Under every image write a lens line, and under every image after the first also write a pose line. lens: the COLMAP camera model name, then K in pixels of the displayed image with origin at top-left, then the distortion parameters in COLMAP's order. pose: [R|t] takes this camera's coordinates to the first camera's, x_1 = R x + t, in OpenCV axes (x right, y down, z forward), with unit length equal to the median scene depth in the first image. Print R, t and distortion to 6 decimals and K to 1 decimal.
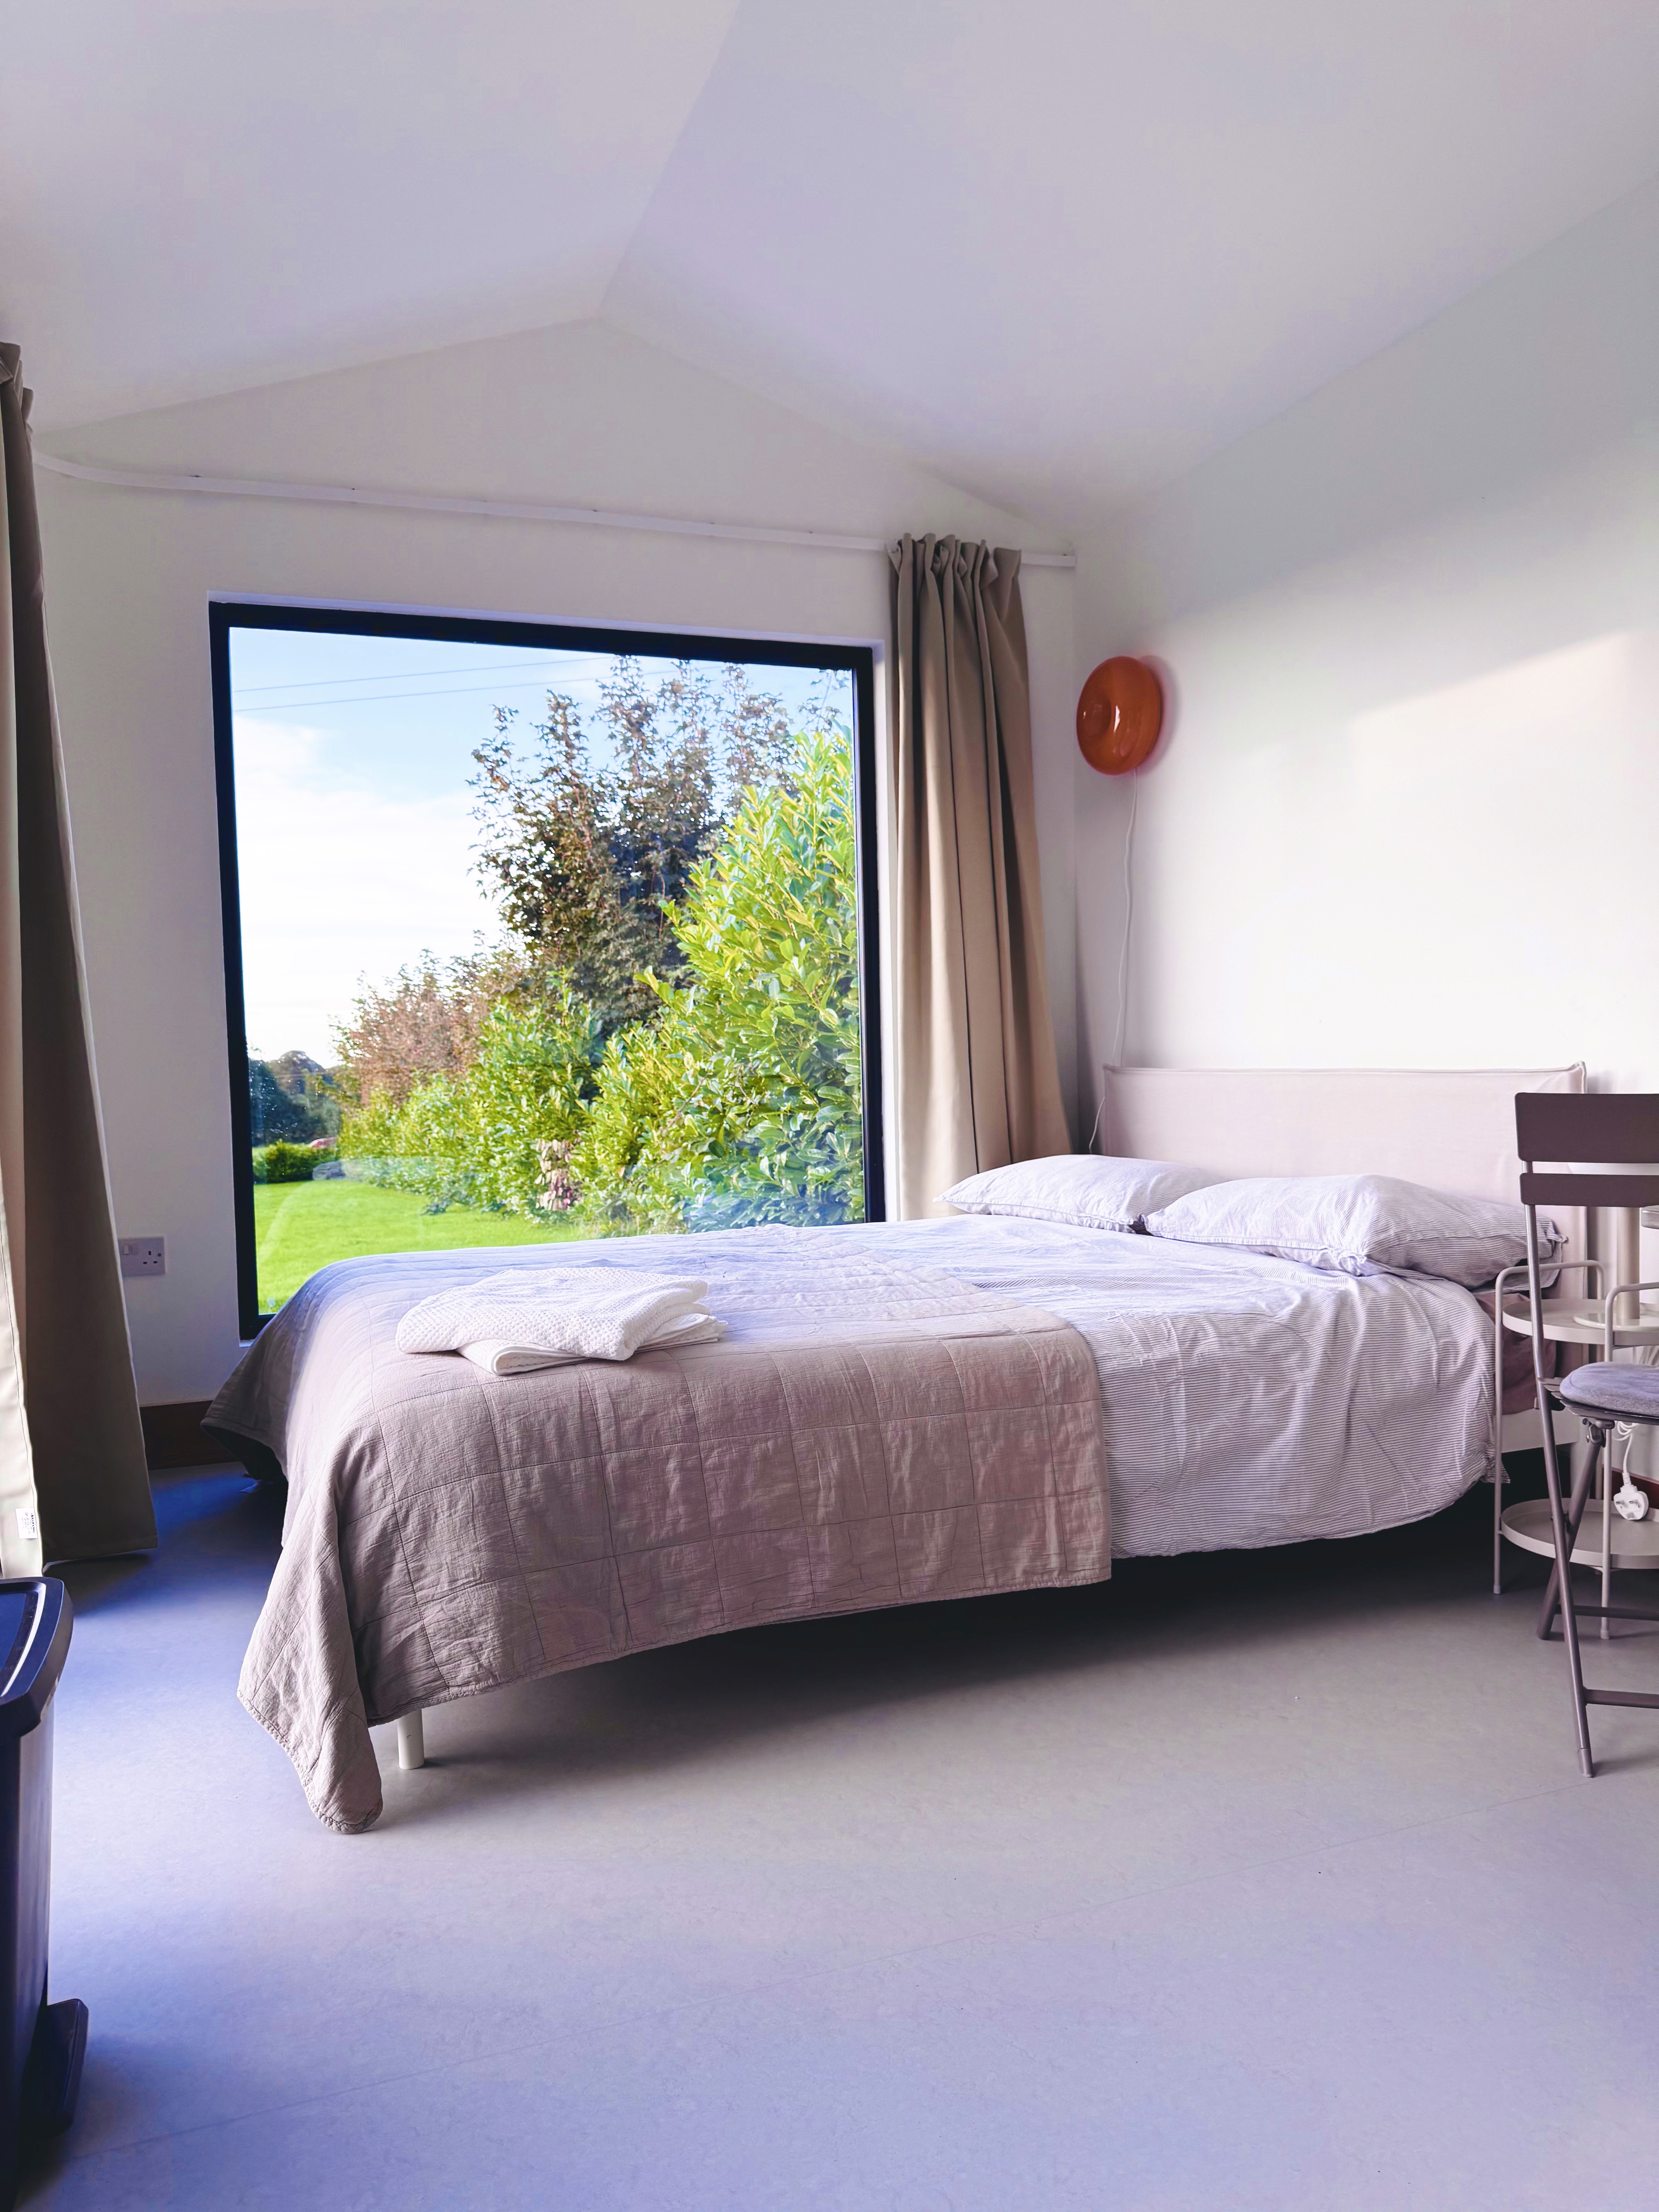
lens RADIAL K [[1534.8, 0, 829.2], [0, 1534.8, 1104.3], [0, 0, 1]] dist [-0.055269, -0.004687]
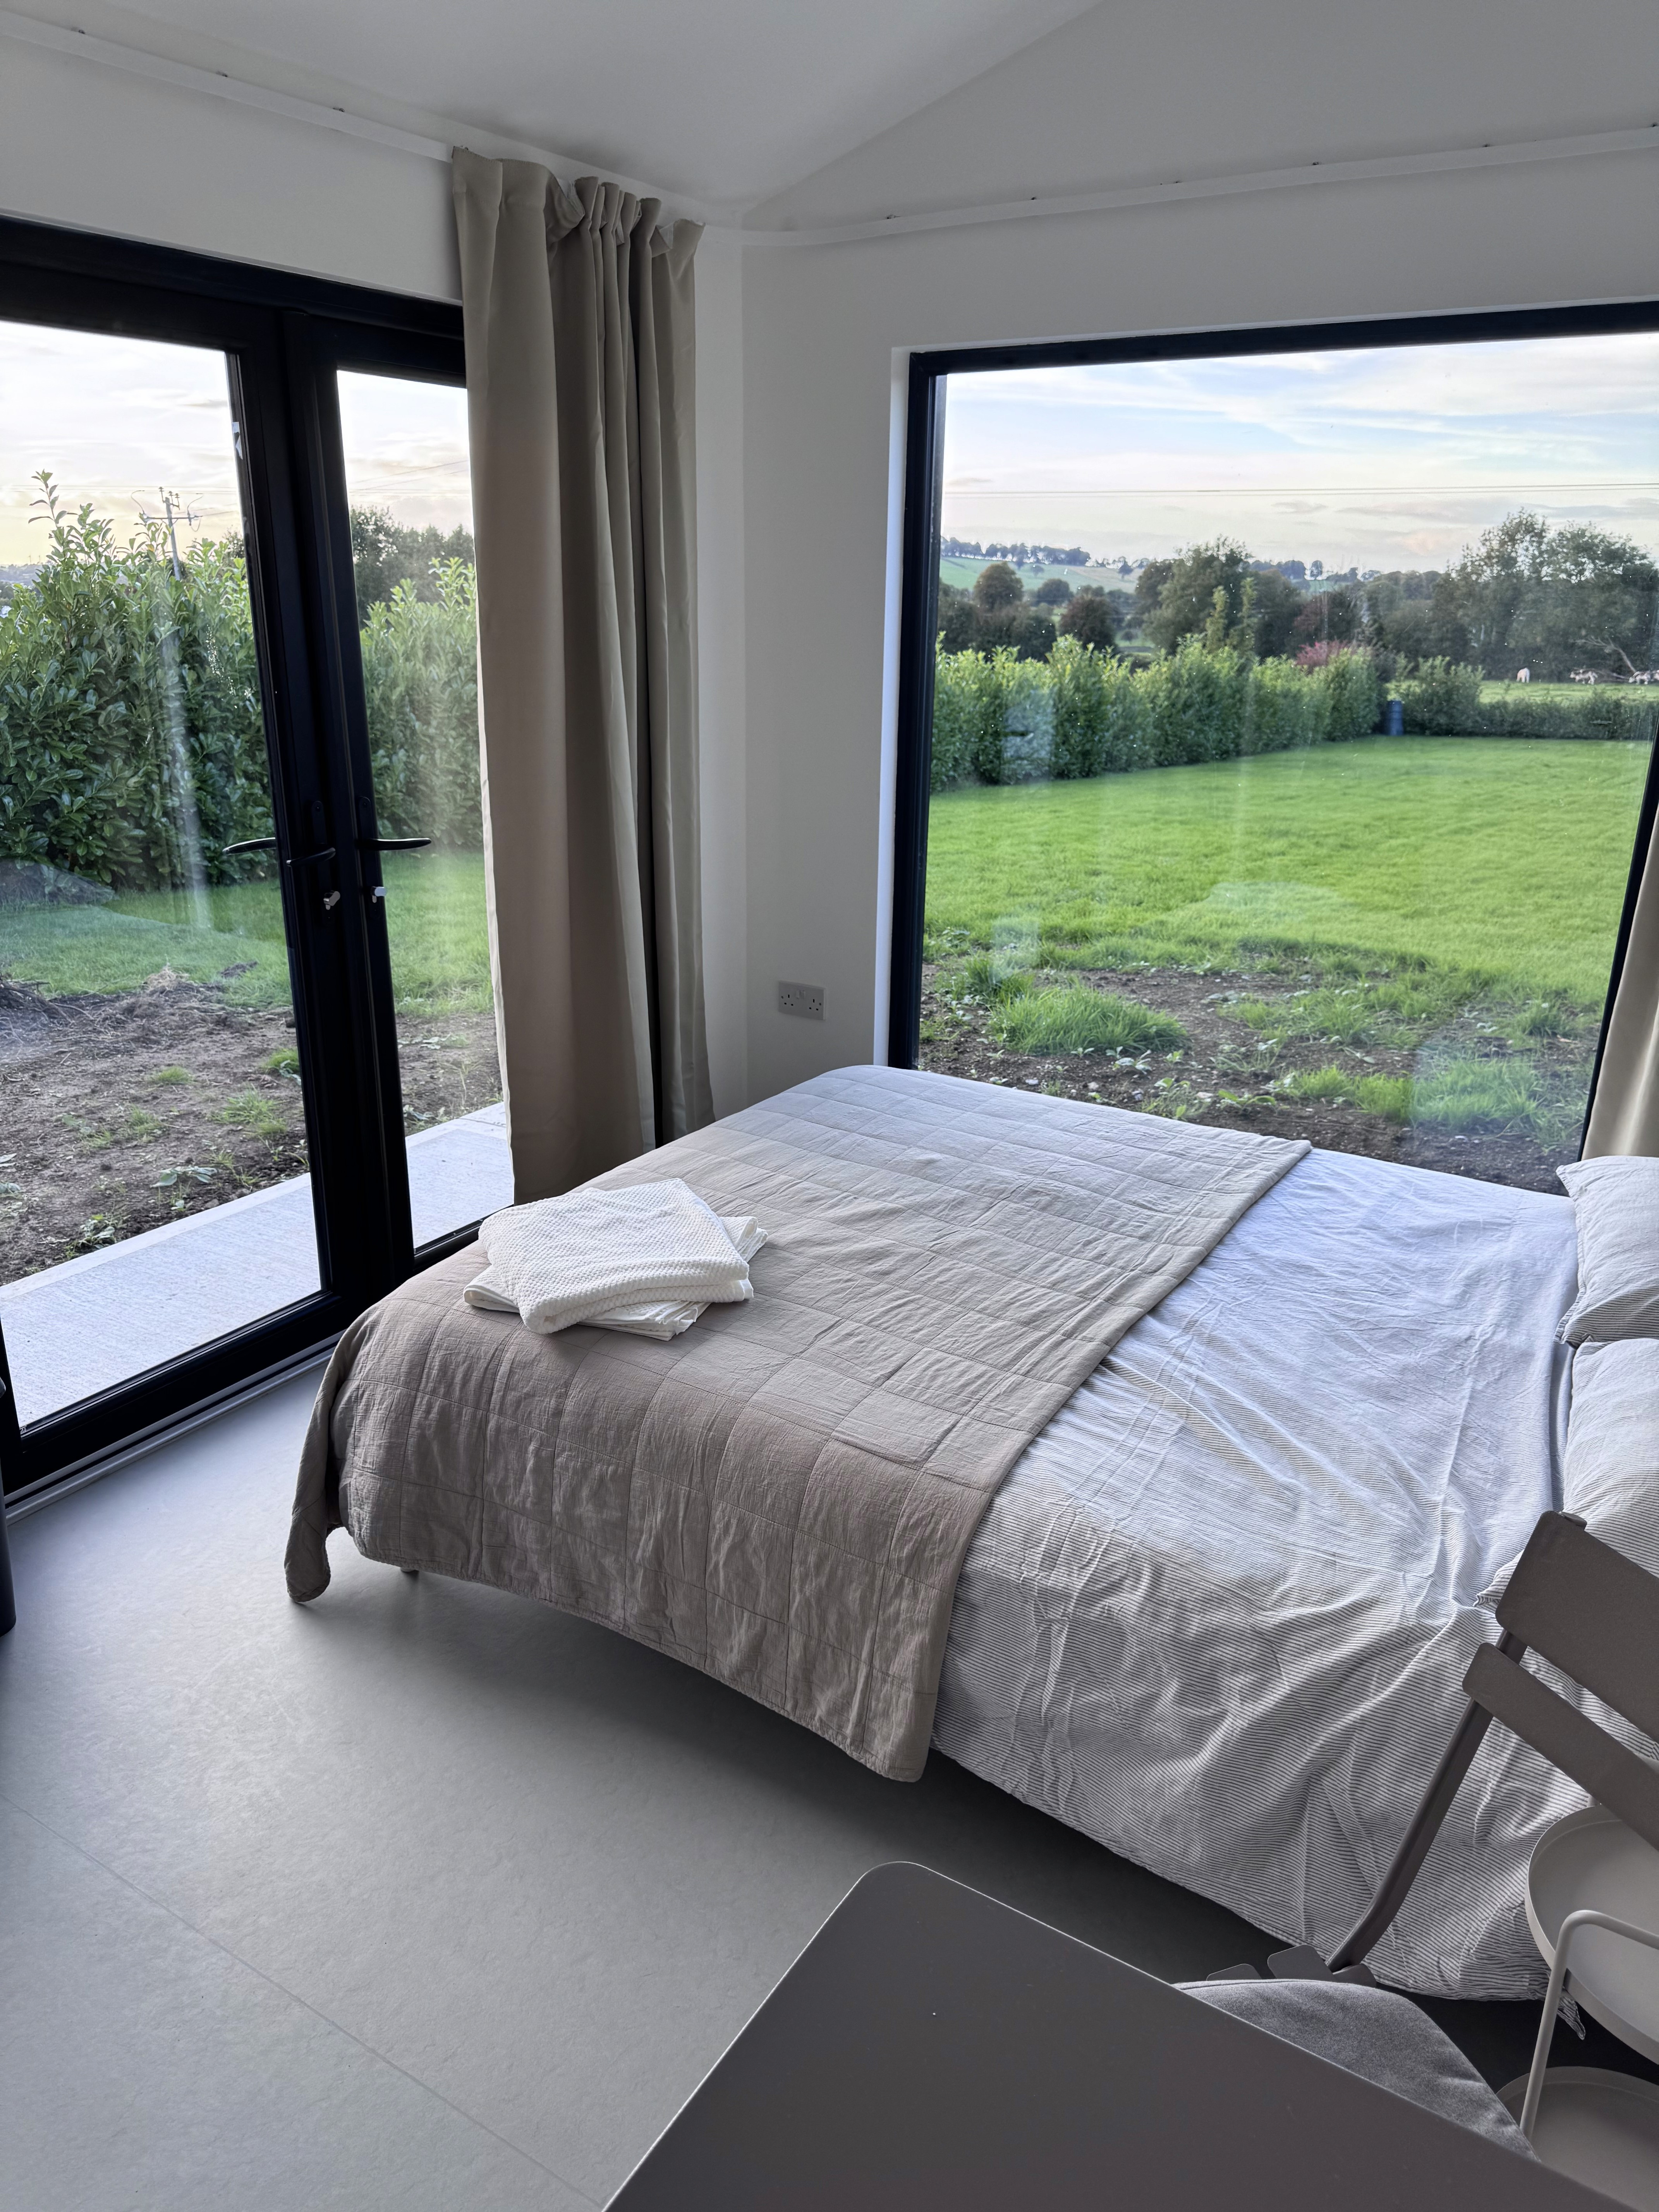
lens RADIAL K [[1534.8, 0, 829.6], [0, 1534.8, 1108.9], [0, 0, 1]] dist [-0.055269, -0.004687]
pose [[0.616051, 0.289378, -0.732626, 0.634214], [-0.064761, 0.945533, 0.319018, -0.290106], [0.785040, -0.149086, 0.601237, 0.497356]]
